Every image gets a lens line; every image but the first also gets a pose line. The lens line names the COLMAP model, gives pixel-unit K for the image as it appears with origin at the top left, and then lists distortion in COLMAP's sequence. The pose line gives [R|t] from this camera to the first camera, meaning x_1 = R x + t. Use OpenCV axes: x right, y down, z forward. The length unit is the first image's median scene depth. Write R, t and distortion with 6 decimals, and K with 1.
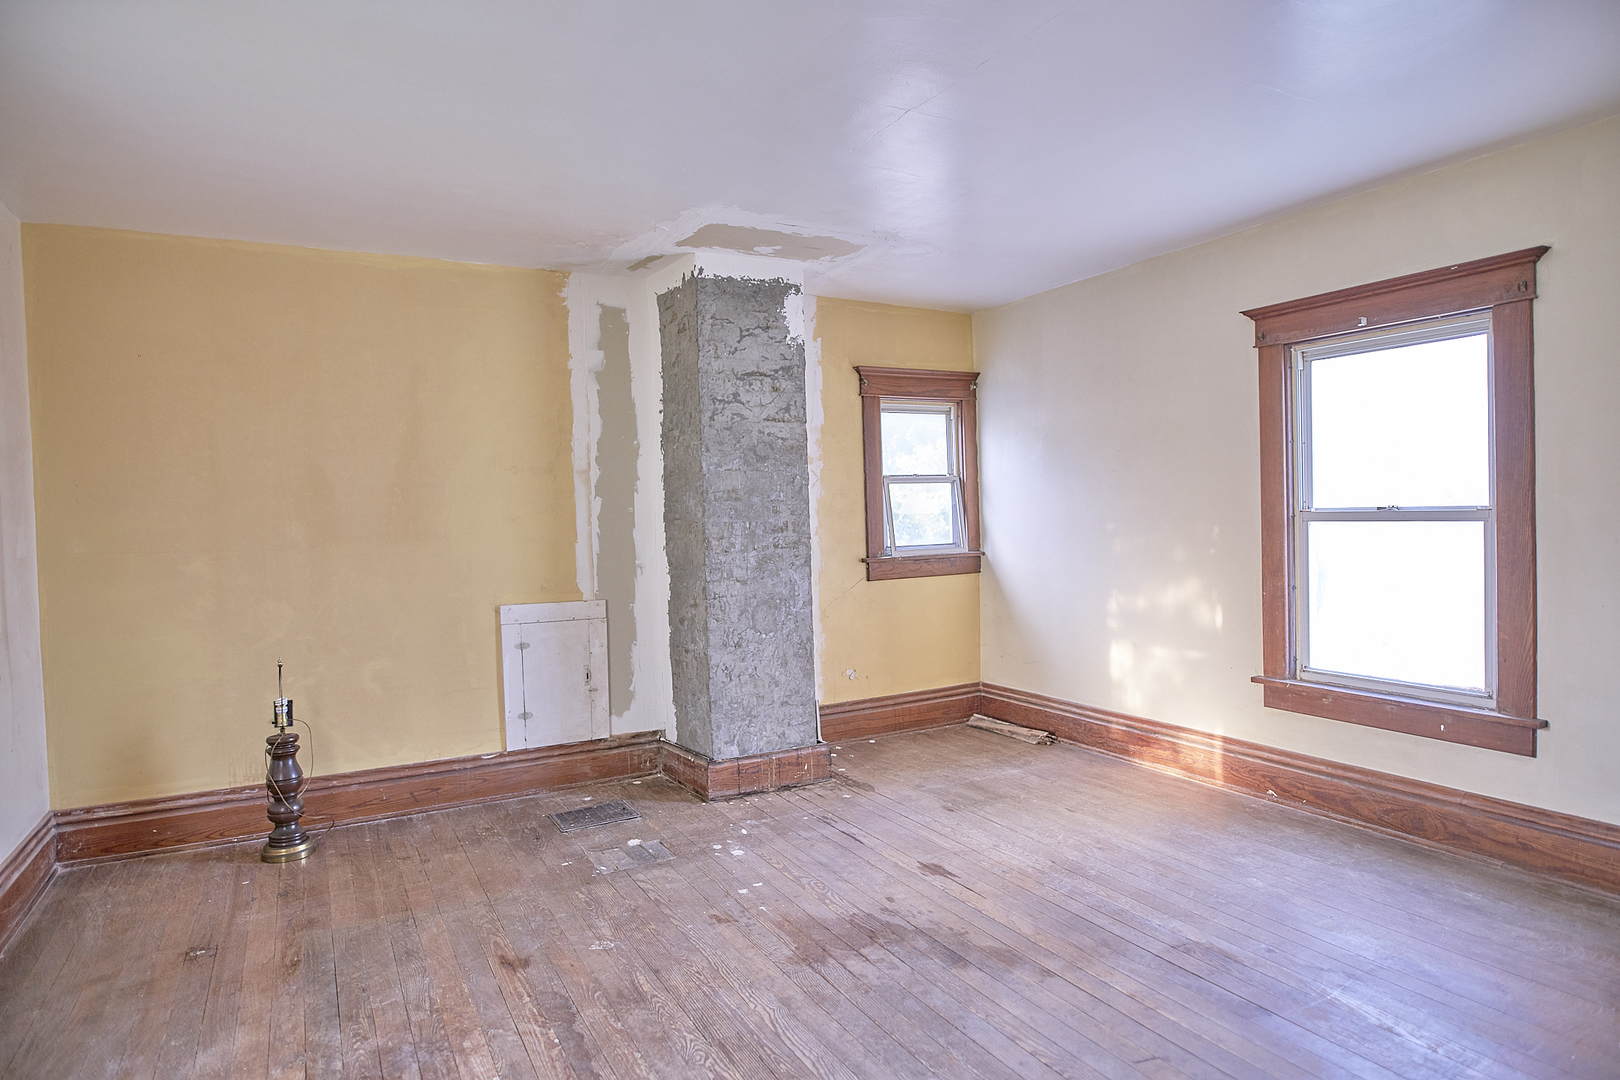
lens RADIAL K [[930.1, 0, 814.0], [0, 930.1, 539.5], [0, 0, 1]] dist [-0.024295, -0.001967]
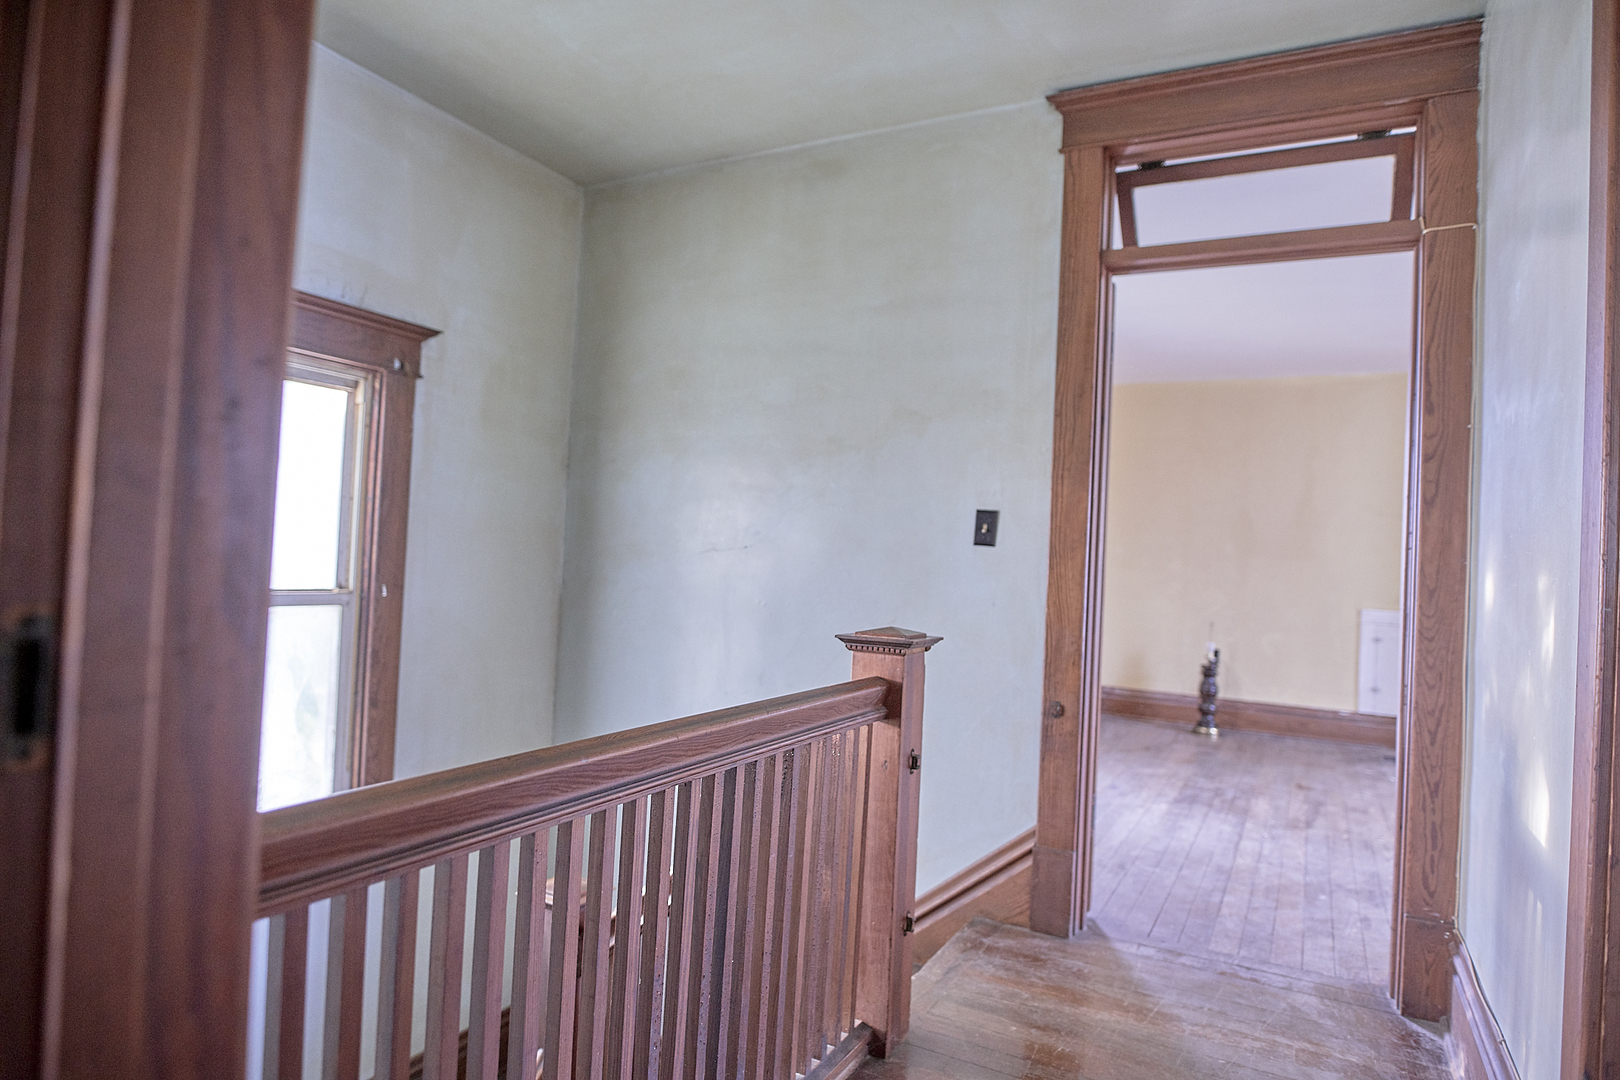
lens RADIAL K [[930.1, 0, 810.7], [0, 930.1, 539.5], [0, 0, 1]] dist [-0.024295, -0.001967]
pose [[0.537696, 0.036360, -0.842354, 0.456099], [-0.085776, 0.996245, -0.011751, 0.061315], [0.838764, 0.078572, 0.538796, -0.559631]]
